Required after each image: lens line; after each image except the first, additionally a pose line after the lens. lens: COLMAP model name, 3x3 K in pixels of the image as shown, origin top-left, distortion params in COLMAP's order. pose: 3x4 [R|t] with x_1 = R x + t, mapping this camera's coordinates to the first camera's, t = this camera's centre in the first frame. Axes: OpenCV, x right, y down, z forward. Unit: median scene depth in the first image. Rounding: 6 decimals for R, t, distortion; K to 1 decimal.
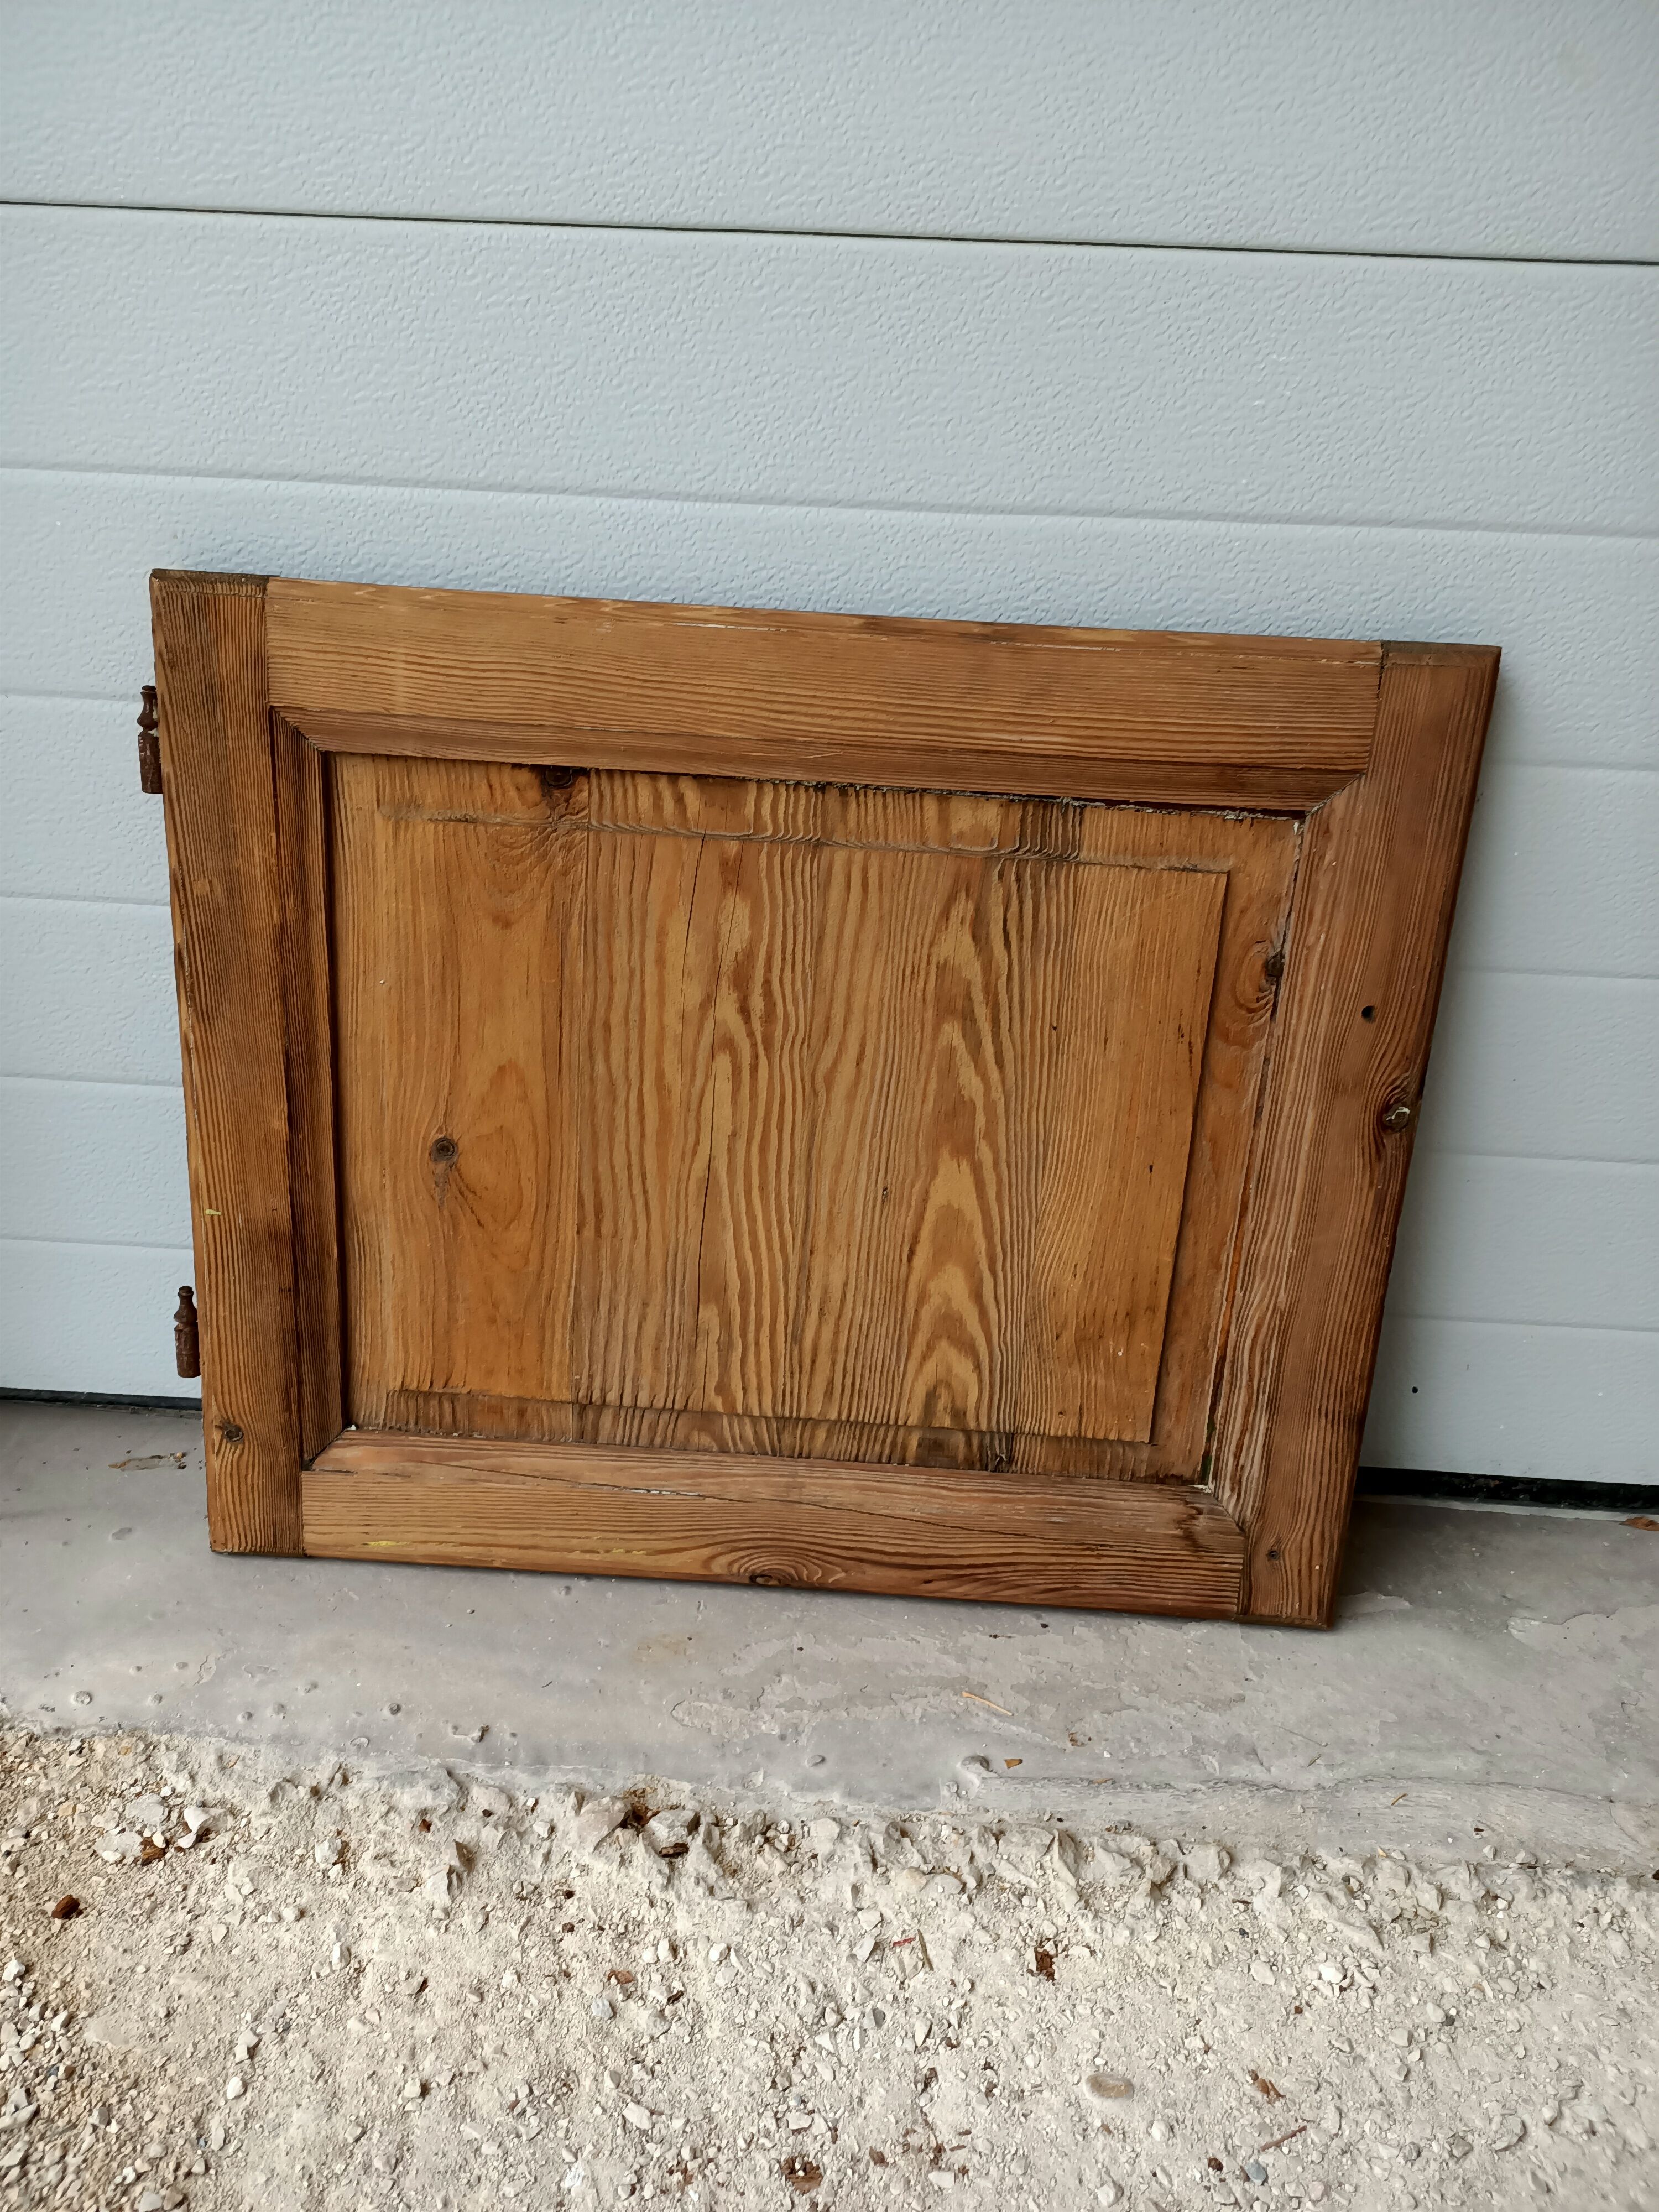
lens RADIAL K [[1586.6, 0, 832.4], [0, 1586.6, 1096.8], [0, 0, 1]] dist [0.027363, -0.039764]
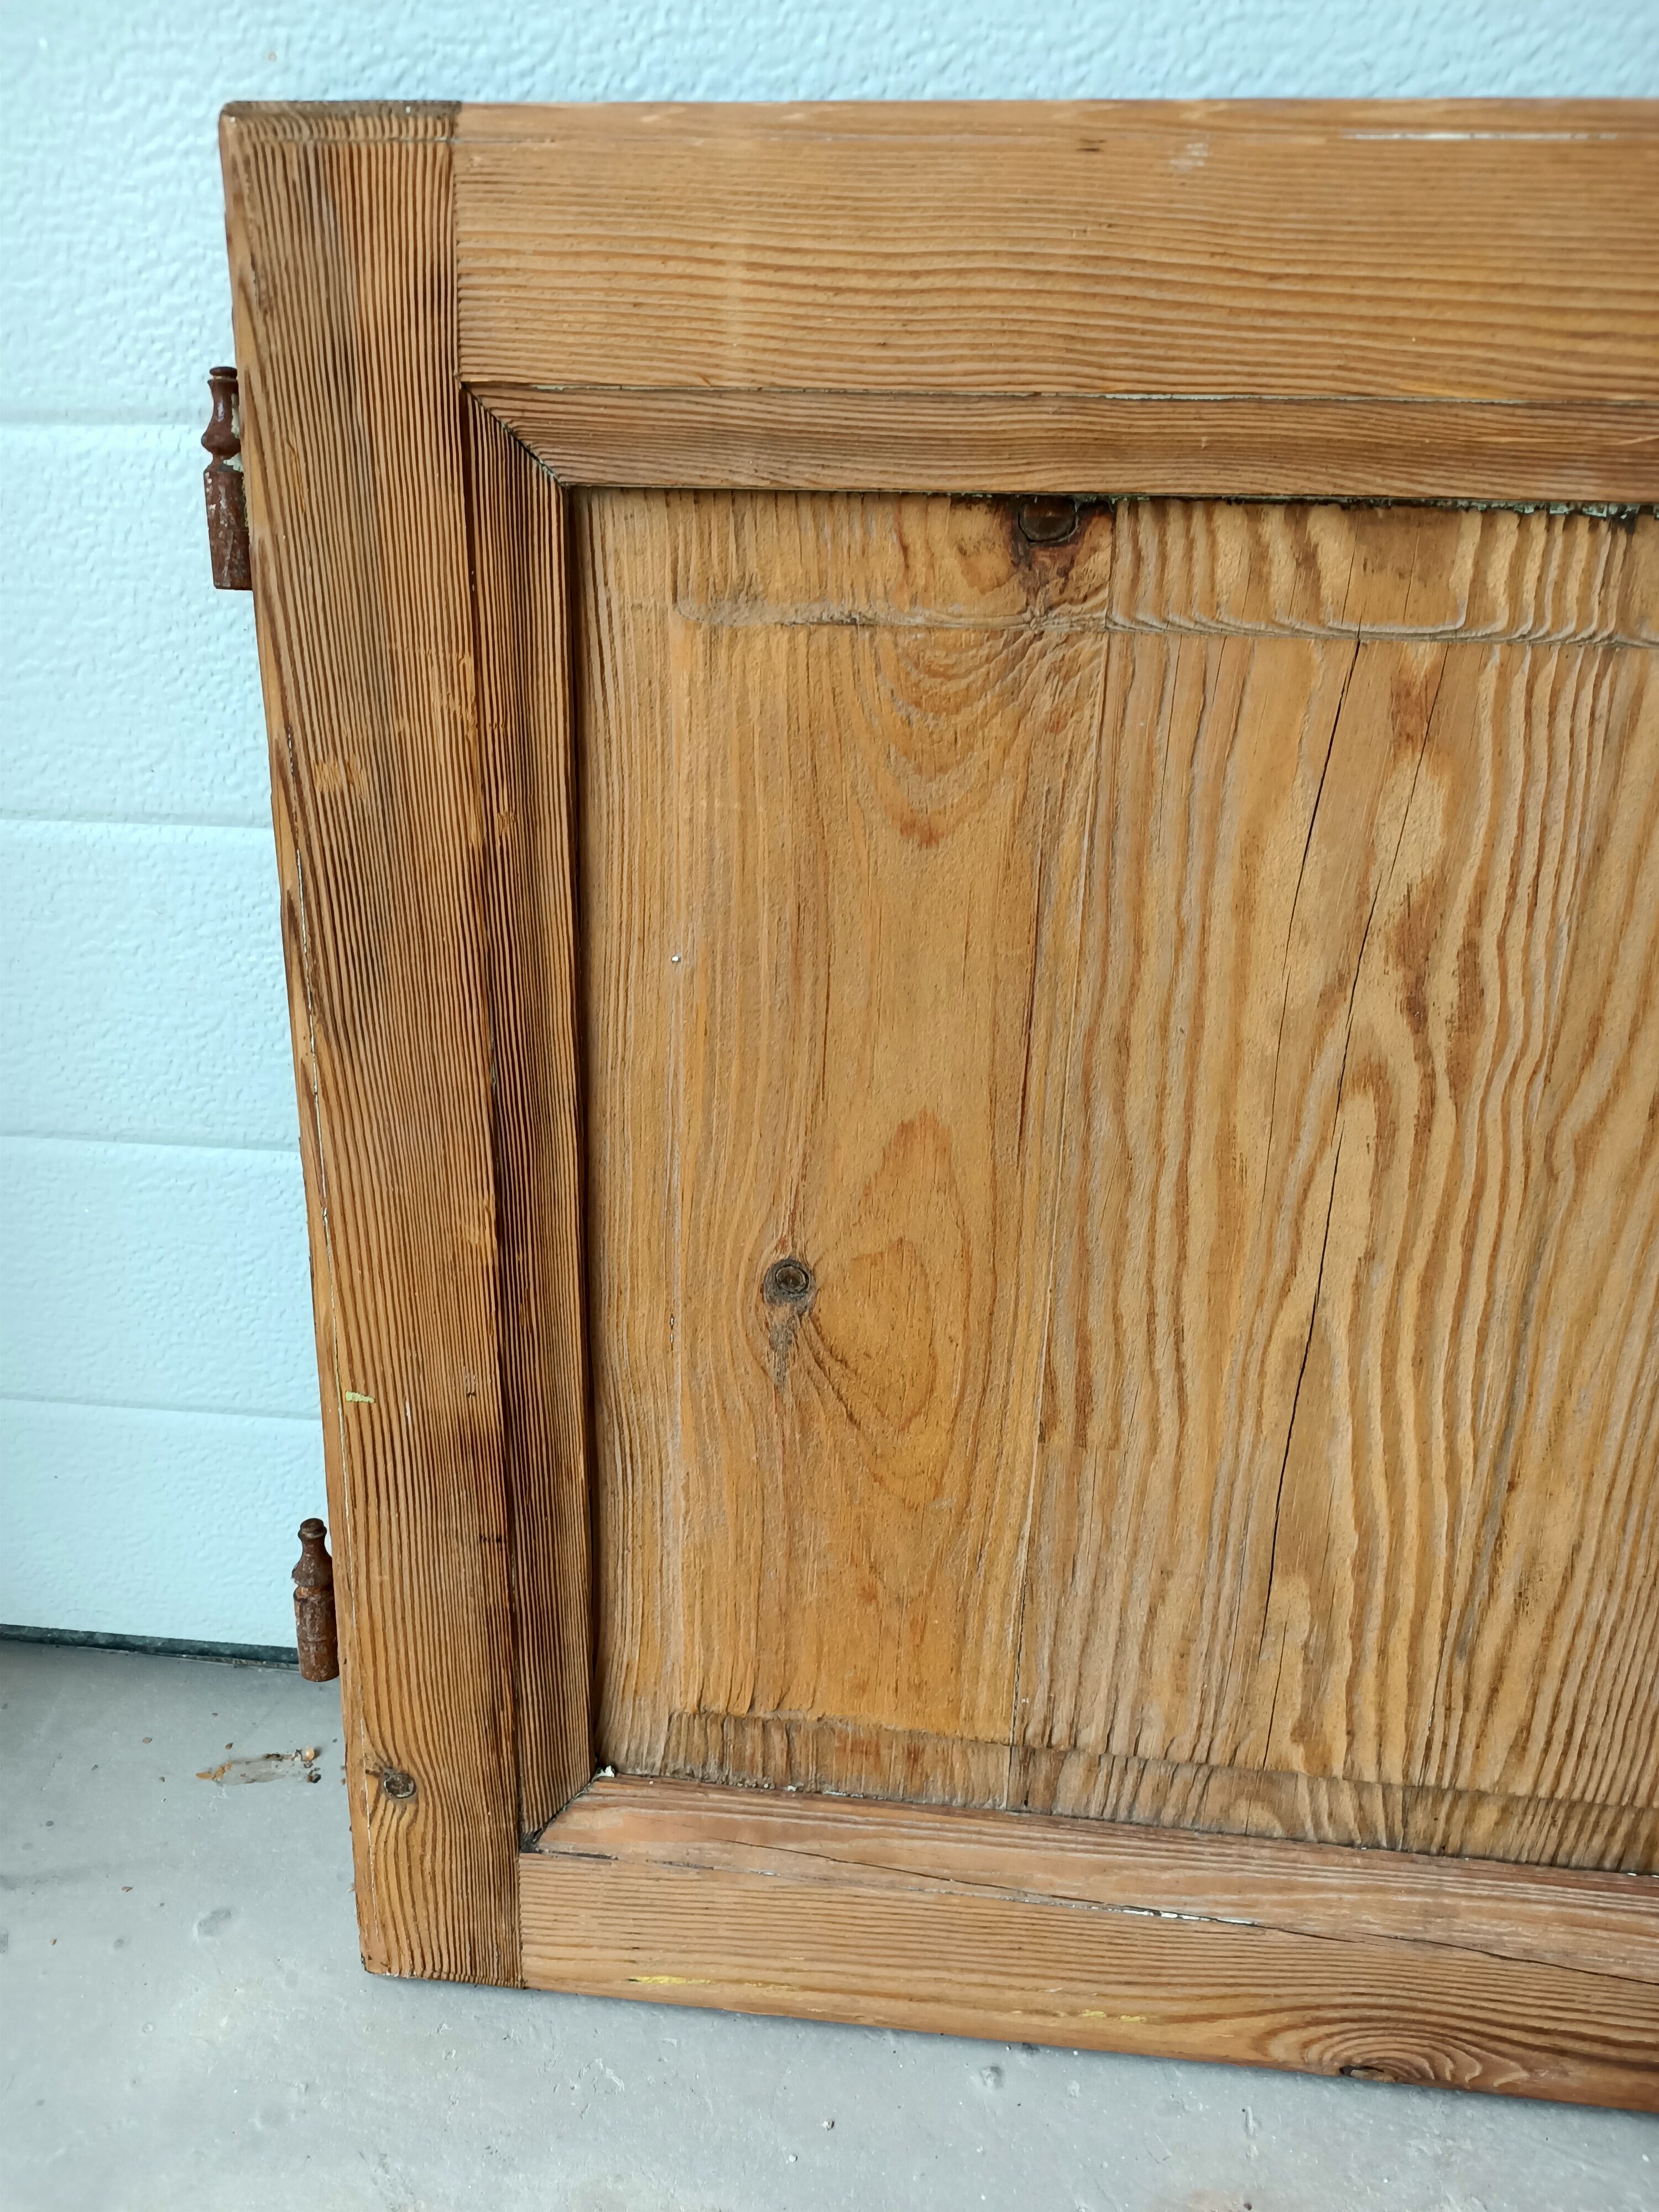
lens RADIAL K [[1640.3, 0, 829.5], [0, 1640.3, 1106.0], [0, 0, 1]] dist [0.054577, -0.116103]
pose [[0.995537, -0.007001, -0.094112, -0.182053], [0.007851, 0.999932, 0.008669, -0.029090], [0.094045, -0.009370, 0.995524, 0.472685]]
